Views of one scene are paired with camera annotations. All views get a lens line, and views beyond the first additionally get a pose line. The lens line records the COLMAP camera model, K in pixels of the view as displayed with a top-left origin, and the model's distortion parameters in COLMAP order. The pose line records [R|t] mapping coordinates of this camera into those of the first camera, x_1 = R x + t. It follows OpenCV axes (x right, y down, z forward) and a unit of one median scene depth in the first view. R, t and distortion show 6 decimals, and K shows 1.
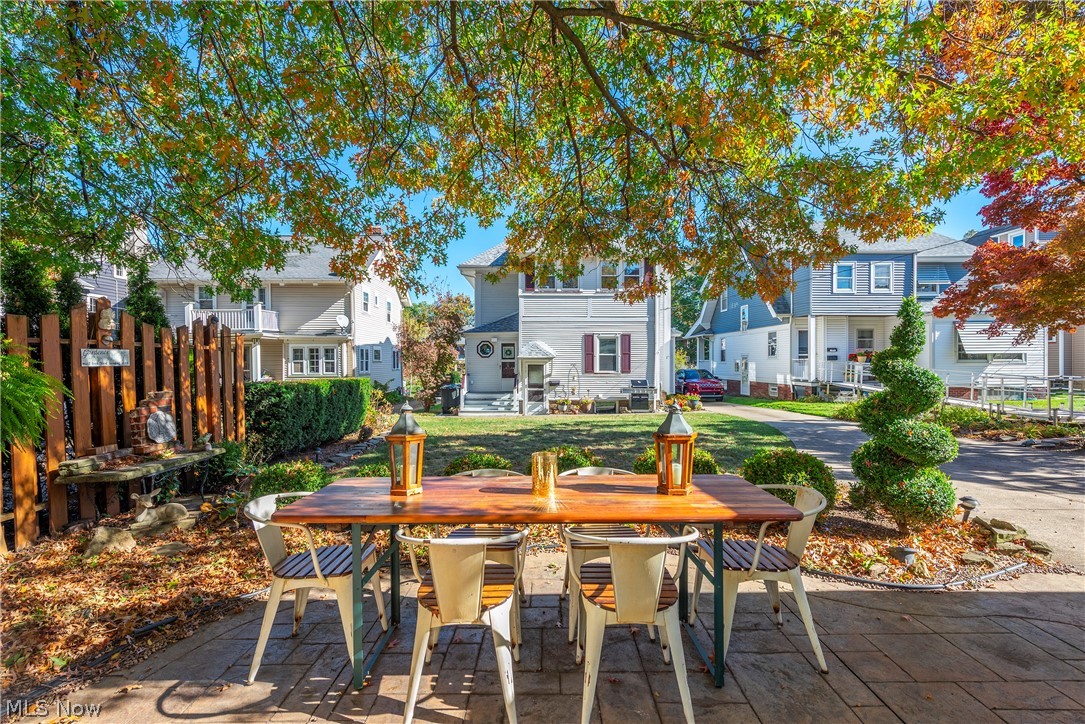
lens RADIAL K [[538.3, 0, 541.0], [0, 538.3, 364.4], [0, 0, 1]] dist [0.001760, 0.000064]
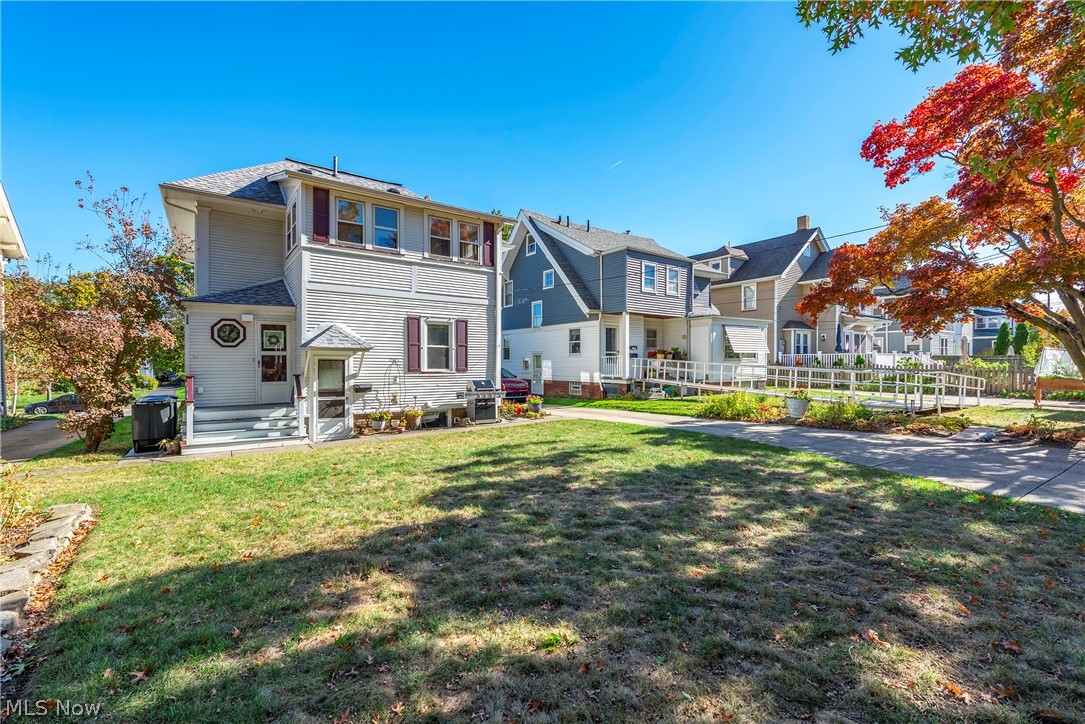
lens RADIAL K [[469.3, 0, 545.8], [0, 469.3, 369.6], [0, 0, 1]] dist [-0.000556, -0.000267]
pose [[0.810528, -0.005026, 0.585678, -0.128913], [0.001038, 0.999974, 0.007145, 0.008500], [-0.585698, -0.005183, 0.810513, 0.403884]]
